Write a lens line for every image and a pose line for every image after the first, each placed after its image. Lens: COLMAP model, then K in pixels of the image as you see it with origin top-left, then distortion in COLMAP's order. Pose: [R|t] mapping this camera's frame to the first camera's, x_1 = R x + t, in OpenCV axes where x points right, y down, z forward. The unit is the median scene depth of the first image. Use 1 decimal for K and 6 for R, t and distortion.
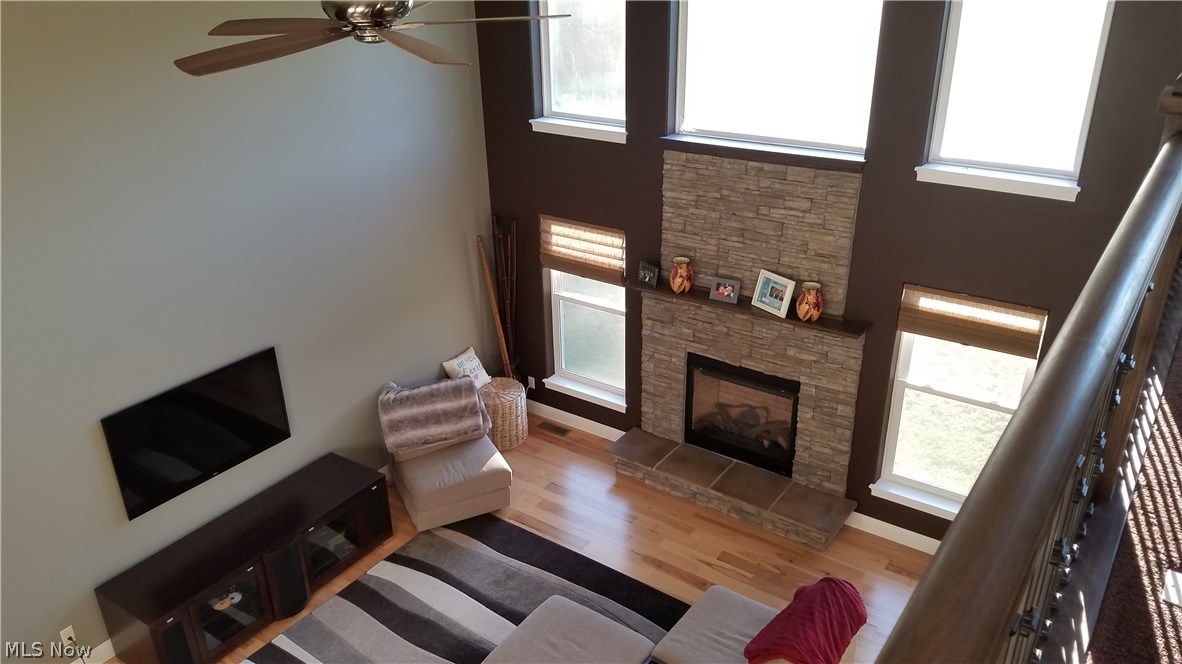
lens RADIAL K [[917.7, 0, 579.6], [0, 917.7, 342.5], [0, 0, 1]] dist [0.126088, -0.204664]
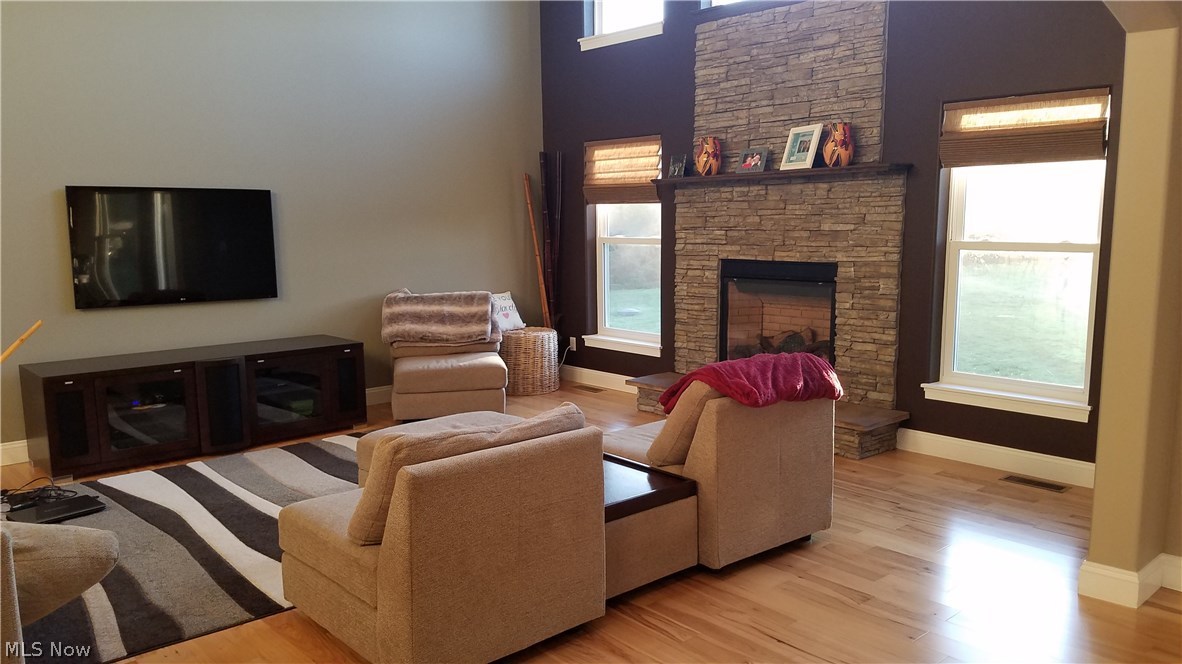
lens RADIAL K [[917.7, 0, 589.2], [0, 917.7, 336.6], [0, 0, 1]] dist [0.126088, -0.204664]
pose [[0.975953, 0.048950, -0.212414, 0.195598], [-0.106787, 0.956884, -0.270130, 0.350399], [0.190032, 0.286317, 0.939101, 0.178585]]
